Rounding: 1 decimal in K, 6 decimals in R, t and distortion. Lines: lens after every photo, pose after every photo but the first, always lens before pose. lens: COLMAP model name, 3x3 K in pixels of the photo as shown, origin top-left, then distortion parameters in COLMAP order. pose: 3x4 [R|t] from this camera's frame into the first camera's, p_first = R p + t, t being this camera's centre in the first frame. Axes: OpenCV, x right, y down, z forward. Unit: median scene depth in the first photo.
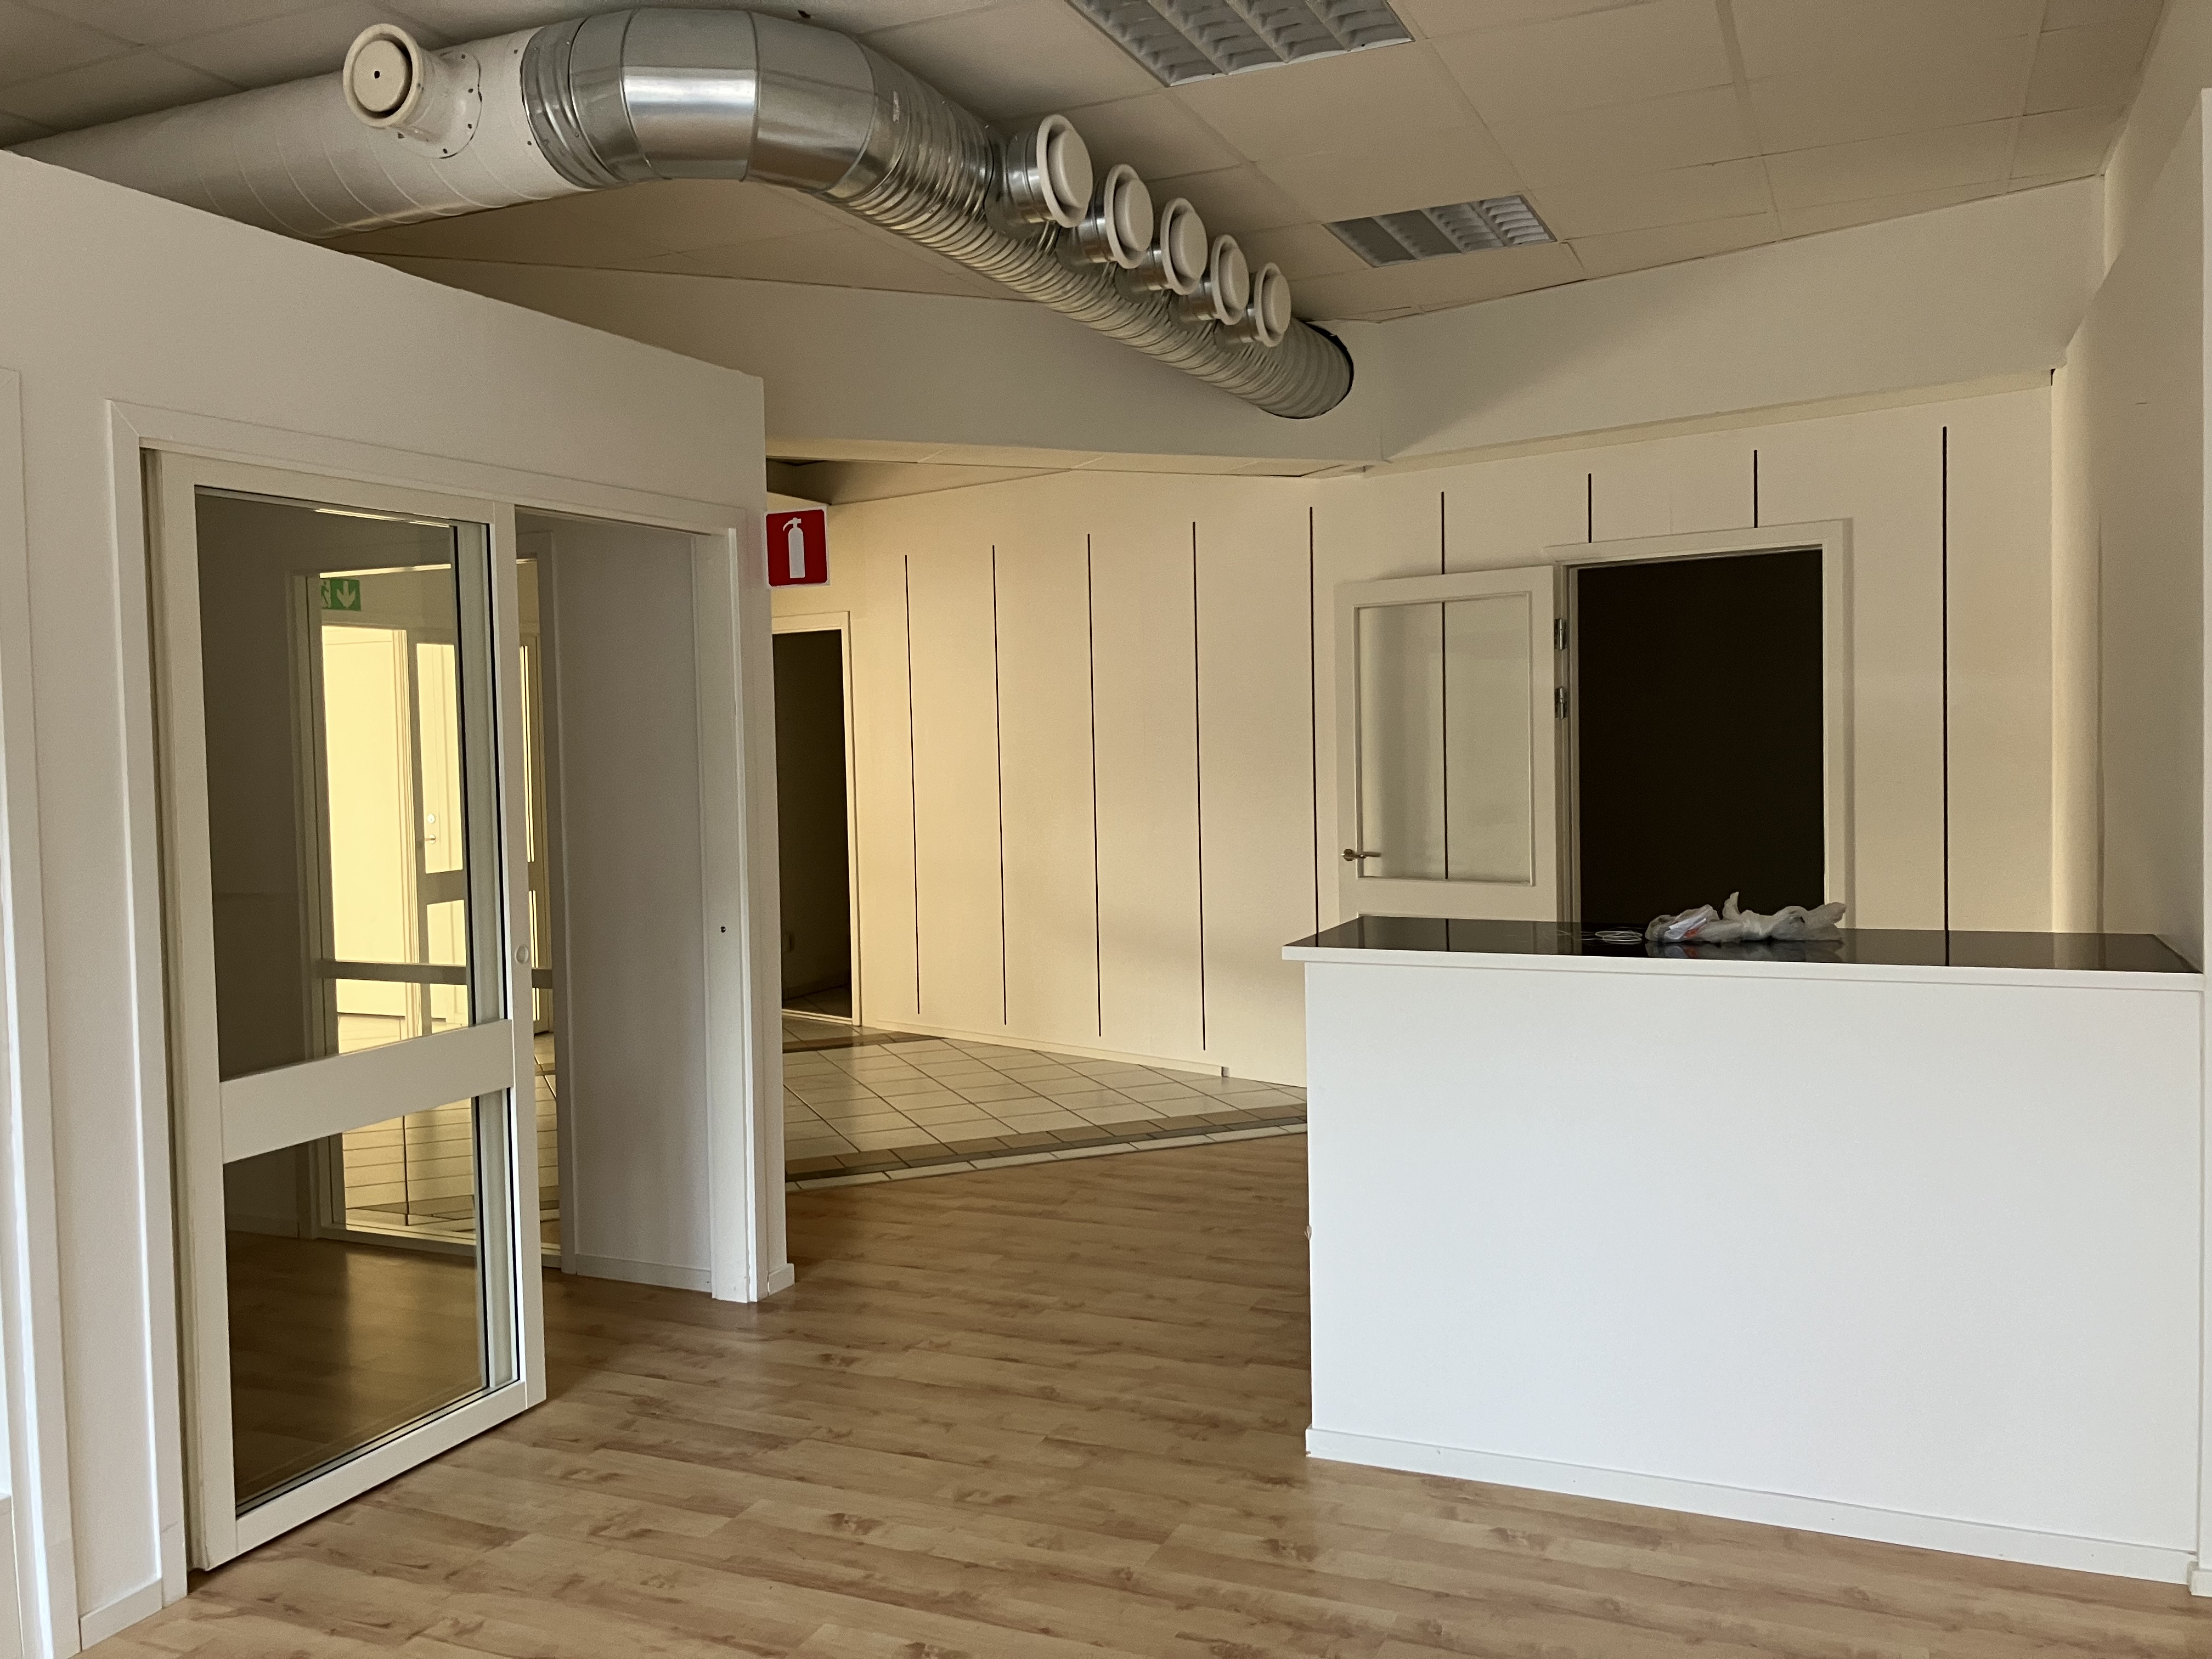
lens RADIAL K [[1797.4, 0, 1105.6], [0, 1797.4, 824.6], [0, 0, 1]] dist [0.052695, -0.055983]
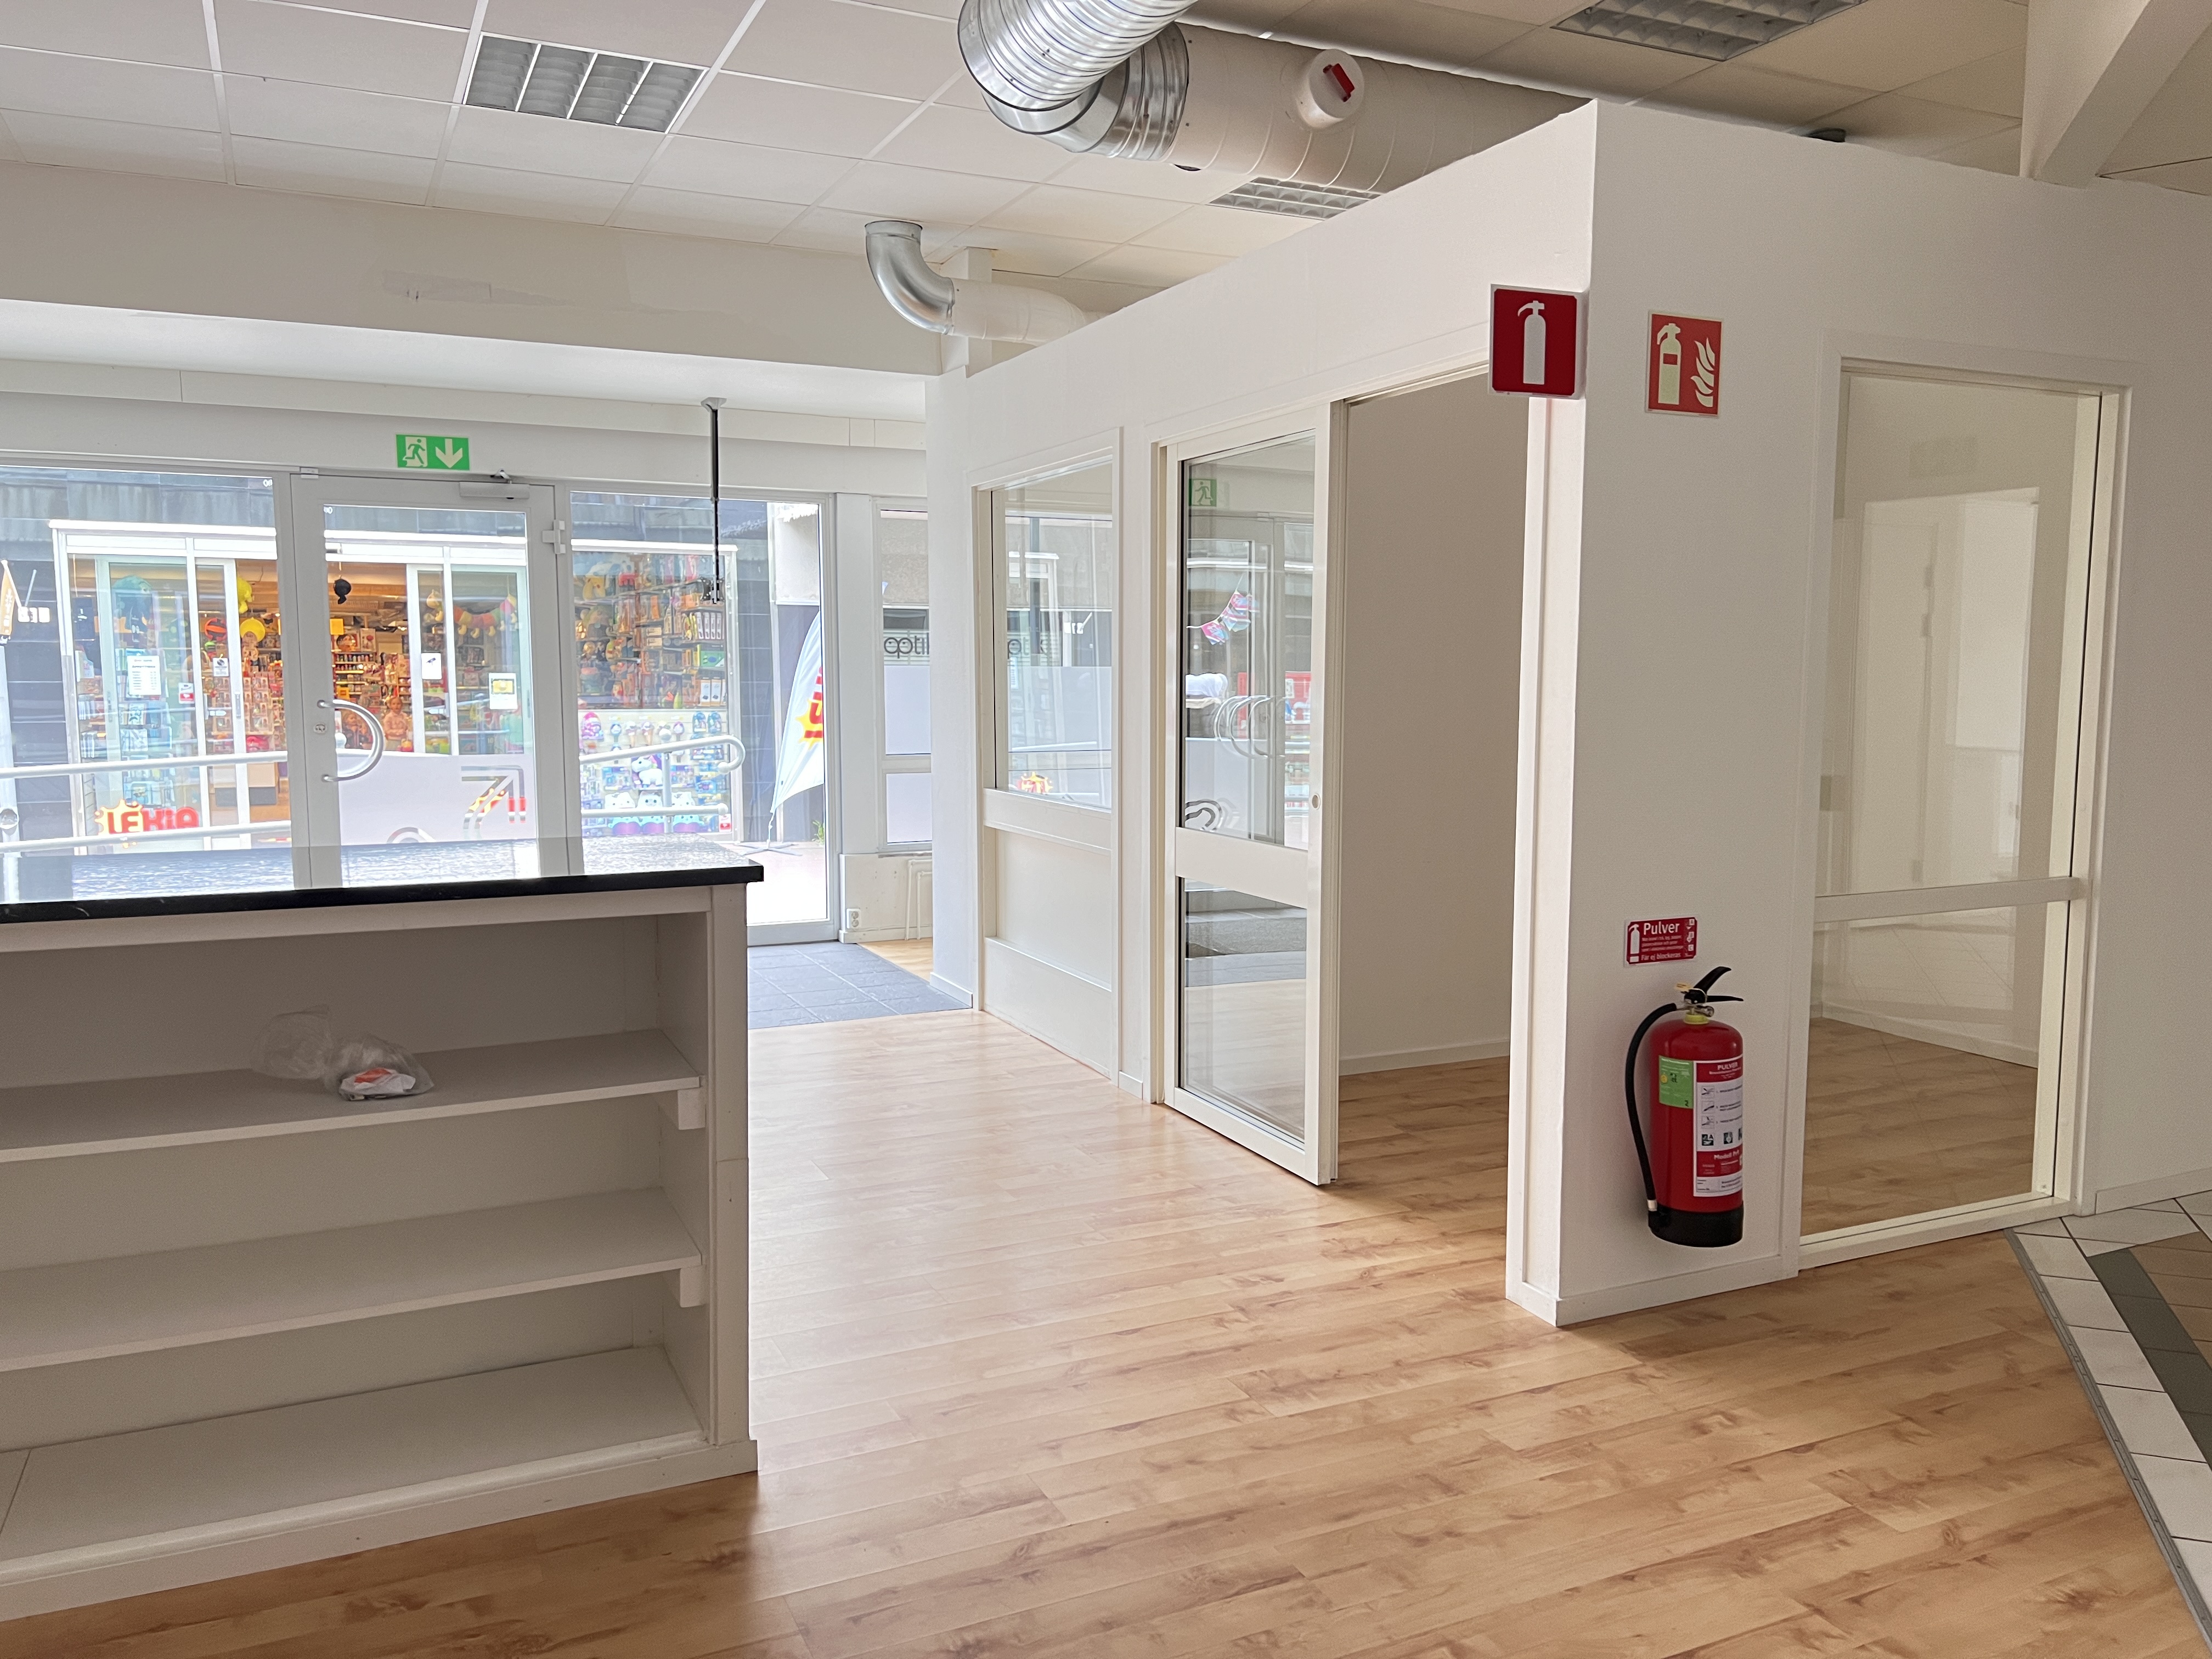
lens RADIAL K [[1670.8, 0, 1104.3], [0, 1670.8, 819.3], [0, 0, 1]] dist [0.025889, -0.043592]
pose [[-0.652471, 0.099221, -0.751290, 0.471015], [-0.029099, 0.987380, 0.155672, -0.063004], [0.757255, 0.123433, -0.641350, 1.305566]]
